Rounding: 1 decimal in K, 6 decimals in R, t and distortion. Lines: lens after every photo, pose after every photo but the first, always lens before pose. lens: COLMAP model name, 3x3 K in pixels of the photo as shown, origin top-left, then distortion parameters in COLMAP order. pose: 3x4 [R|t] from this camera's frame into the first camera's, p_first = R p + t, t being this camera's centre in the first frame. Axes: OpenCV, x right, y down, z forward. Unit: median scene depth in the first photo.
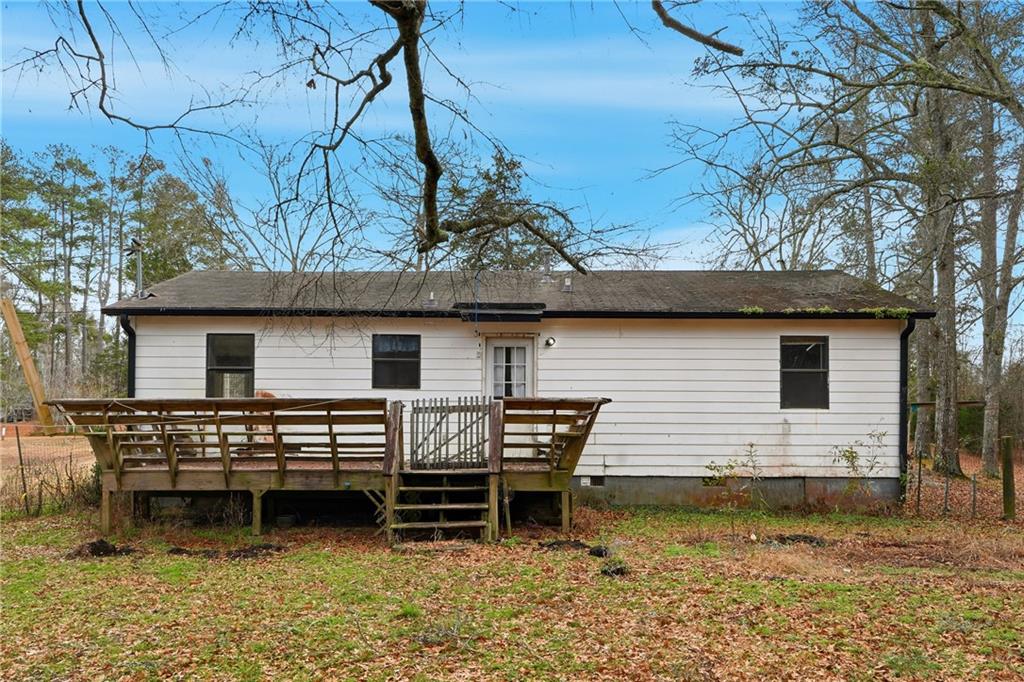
lens RADIAL K [[852.1, 0, 512.0], [0, 852.1, 341.0], [0, 0, 1]] dist [0.002449, 0.005705]
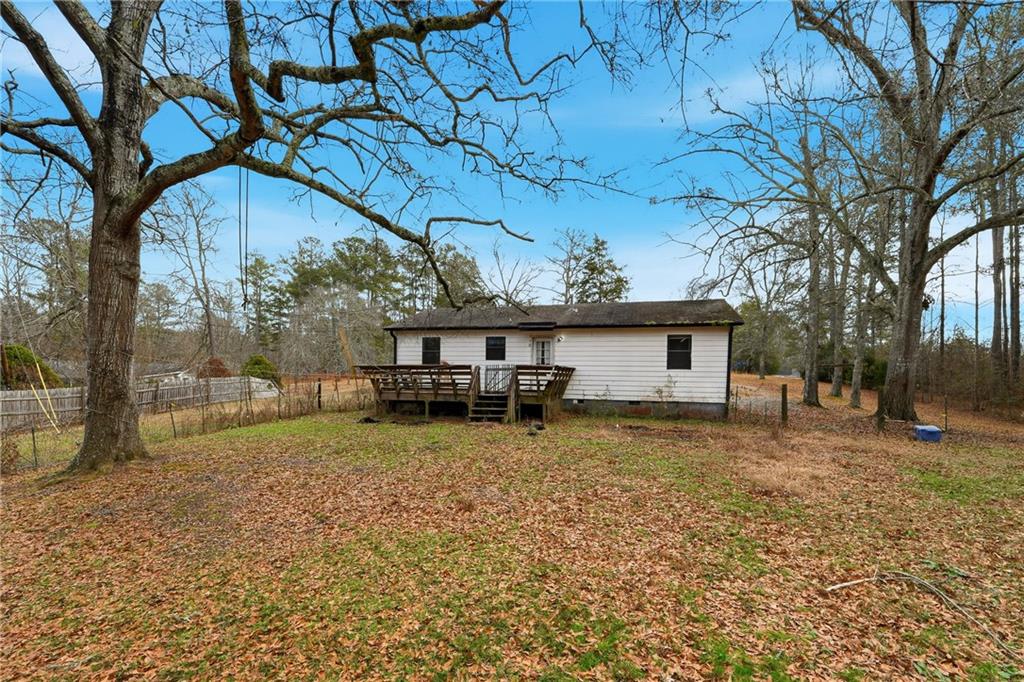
lens RADIAL K [[452.8, 0, 512.0], [0, 452.8, 341.0], [0, 0, 1]] dist [-0.001975, 0.000187]
pose [[0.961098, -0.012776, -0.275911, 0.256597], [0.019048, 0.999617, 0.020063, -0.020778], [0.275549, -0.024538, 0.960974, -0.180681]]
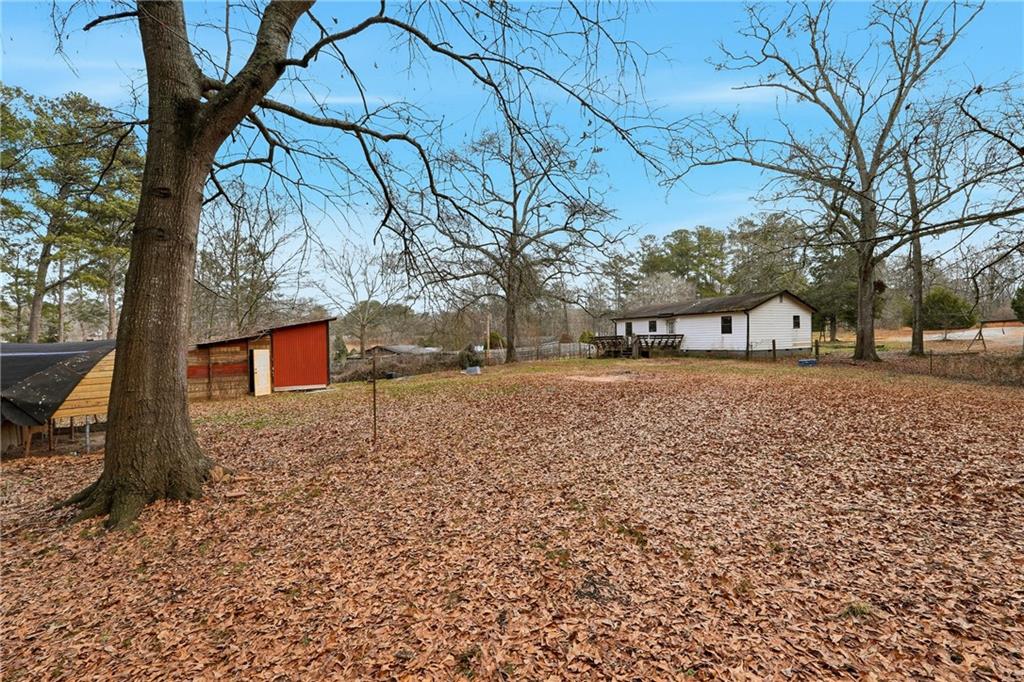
lens RADIAL K [[452.8, 0, 512.0], [0, 452.8, 341.0], [0, 0, 1]] dist [-0.001975, 0.000187]
pose [[0.480503, -0.008634, -0.876951, 1.825425], [0.089863, 0.995173, 0.039441, -0.071623], [0.872377, -0.097757, 0.478959, -1.042033]]
